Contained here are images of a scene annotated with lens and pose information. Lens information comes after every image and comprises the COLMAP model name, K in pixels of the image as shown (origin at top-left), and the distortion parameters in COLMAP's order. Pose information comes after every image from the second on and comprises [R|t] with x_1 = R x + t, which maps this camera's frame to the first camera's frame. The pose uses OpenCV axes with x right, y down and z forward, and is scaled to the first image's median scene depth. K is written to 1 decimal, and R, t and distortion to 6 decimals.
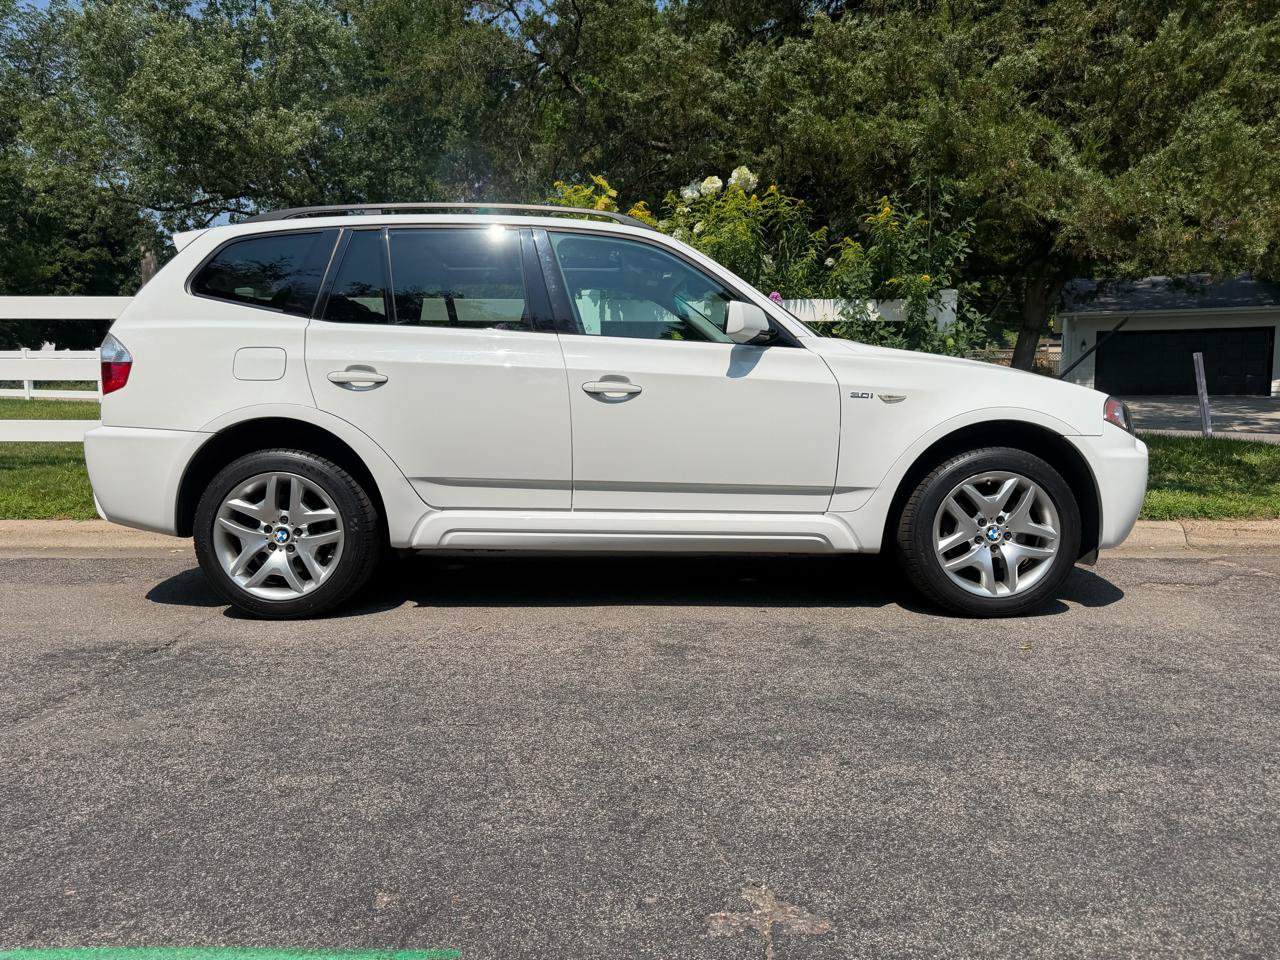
lens RADIAL K [[907.1, 0, 638.9], [0, 907.1, 490.8], [0, 0, 1]] dist [0.009718, -0.013421]
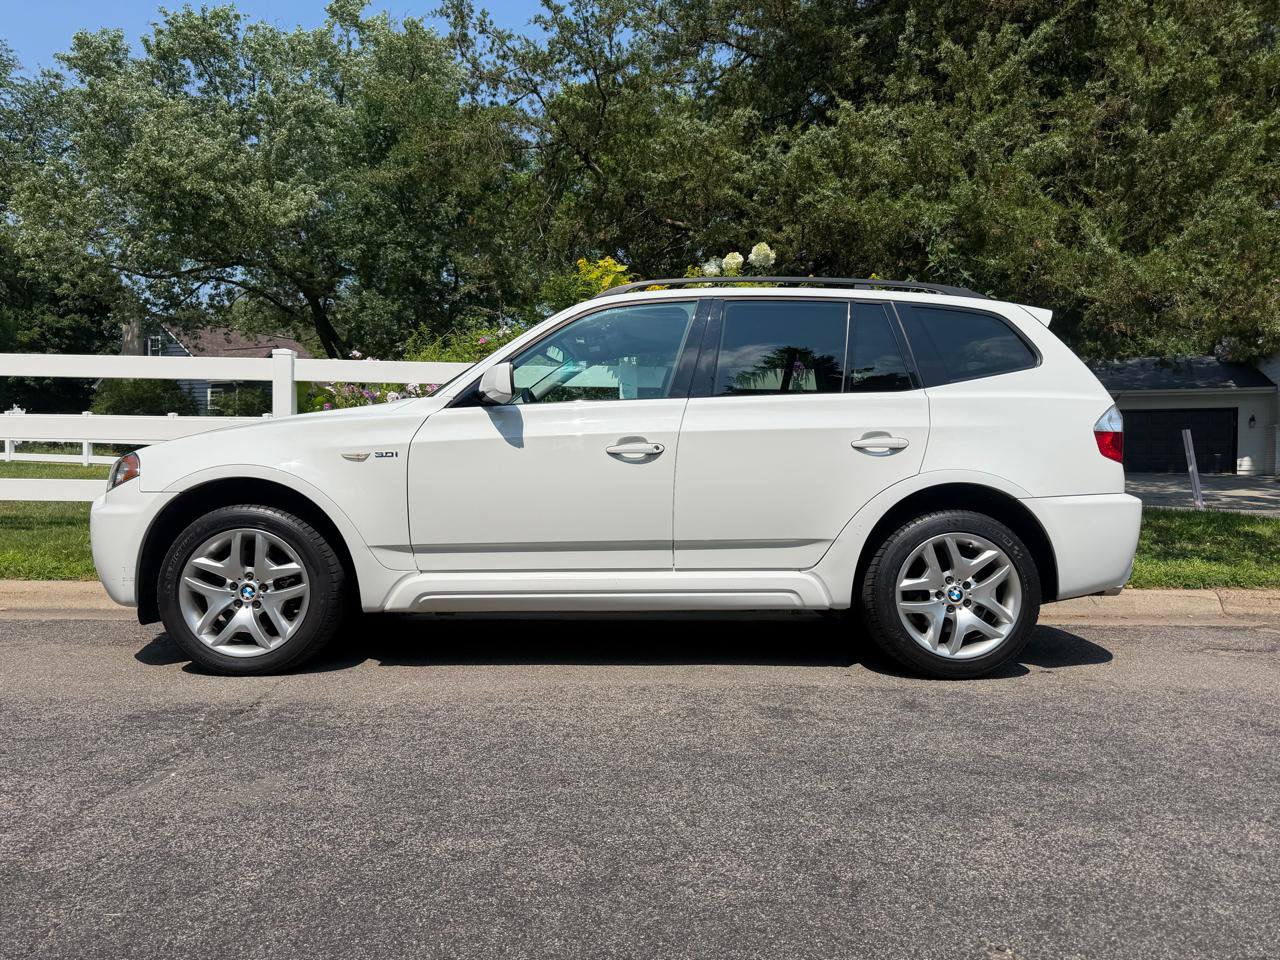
lens RADIAL K [[907.1, 0, 639.9], [0, 907.1, 481.2], [0, 0, 1]] dist [0.009718, -0.013421]
pose [[0.999328, 0.010672, 0.035078, -0.112165], [-0.007466, 0.995888, -0.090290, 0.012428], [-0.035898, 0.089967, 0.995298, 0.006298]]
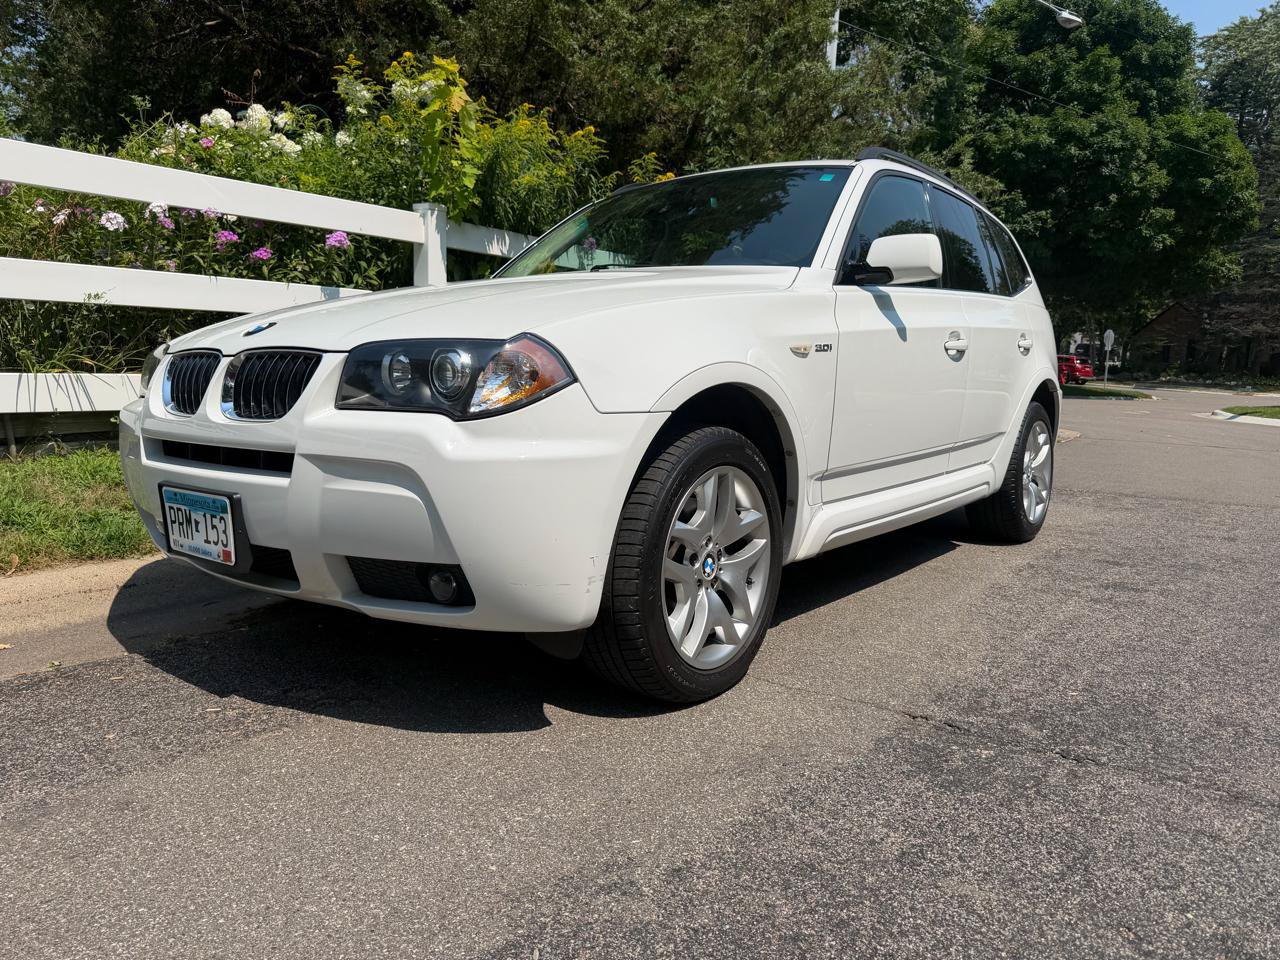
lens RADIAL K [[910.8, 0, 644.7], [0, 910.8, 482.4], [0, 0, 1]] dist [0.015050, -0.016737]
pose [[0.611411, -0.087959, 0.786410, -0.892947], [0.052584, 0.996122, 0.070533, -0.046848], [-0.789564, -0.001773, 0.613665, 0.582797]]
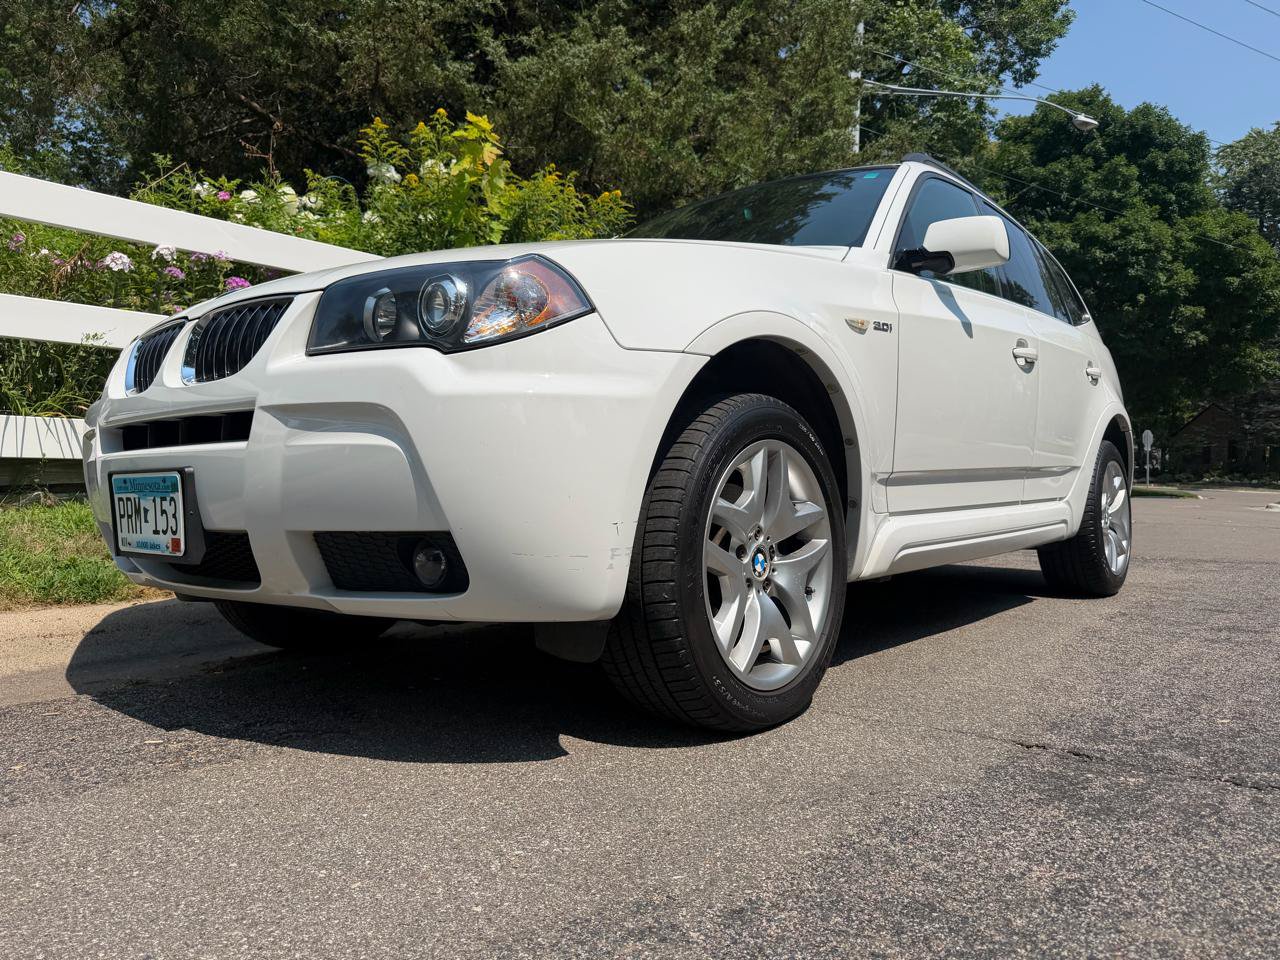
lens RADIAL K [[910.8, 0, 647.0], [0, 910.8, 480.1], [0, 0, 1]] dist [0.015050, -0.016737]
pose [[0.637407, 0.002657, 0.770523, -0.827643], [0.070526, 0.995595, -0.061775, 0.025497], [-0.767293, 0.093718, 0.634412, 0.640168]]
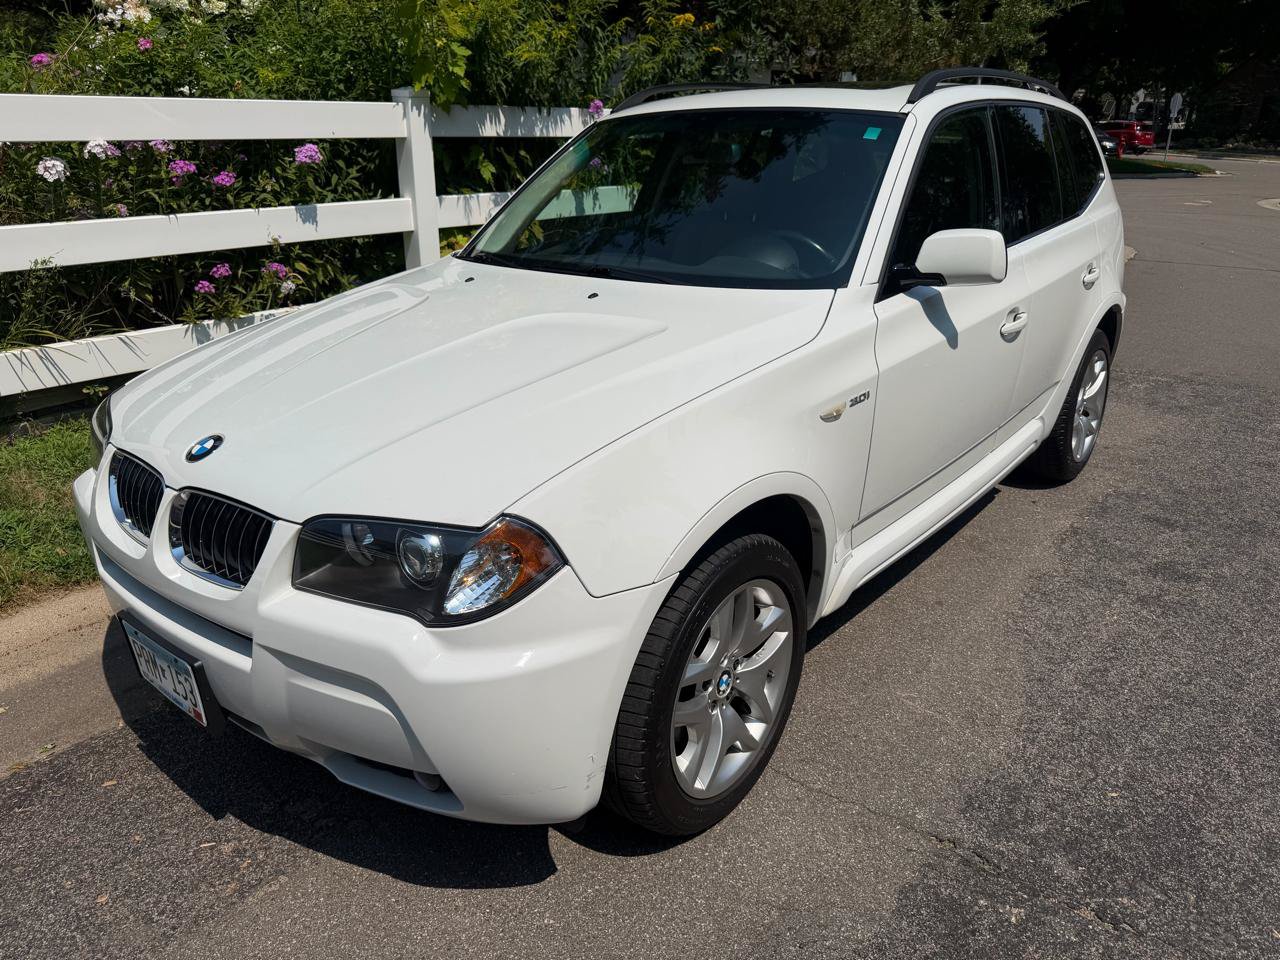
lens RADIAL K [[910.8, 0, 642.2], [0, 910.8, 483.8], [0, 0, 1]] dist [0.015050, -0.016737]
pose [[0.632022, -0.281391, 0.722057, -0.803974], [0.072350, 0.949103, 0.306544, -0.213807], [-0.771565, -0.141502, 0.620213, 0.627002]]
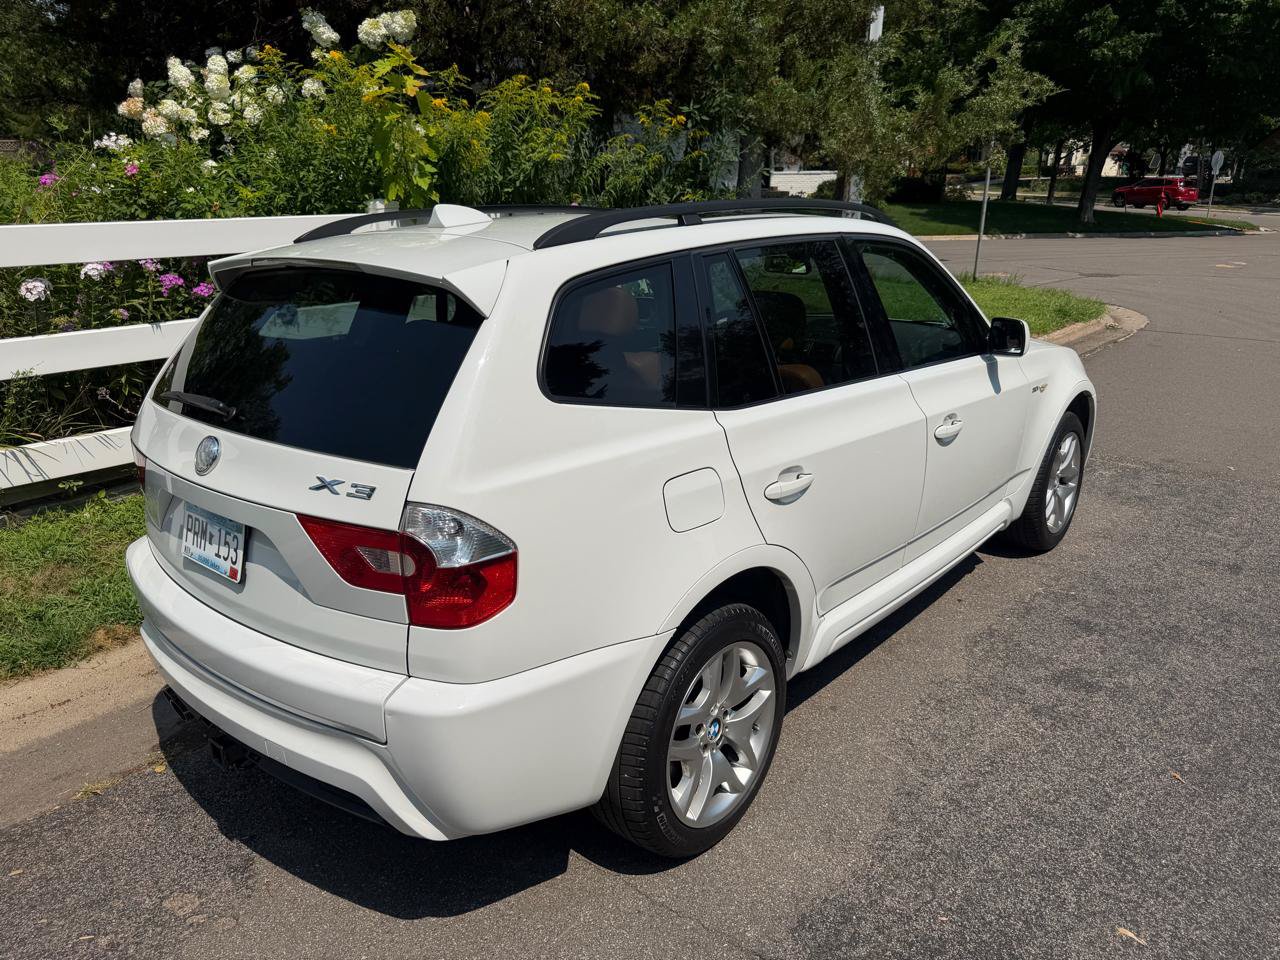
lens RADIAL K [[910.8, 0, 636.3], [0, 910.8, 480.3], [0, 0, 1]] dist [0.015050, -0.016737]
pose [[0.674866, -0.233161, 0.700137, -0.747540], [0.075349, 0.965586, 0.248931, -0.264674], [-0.734083, -0.115241, 0.669209, 0.519391]]
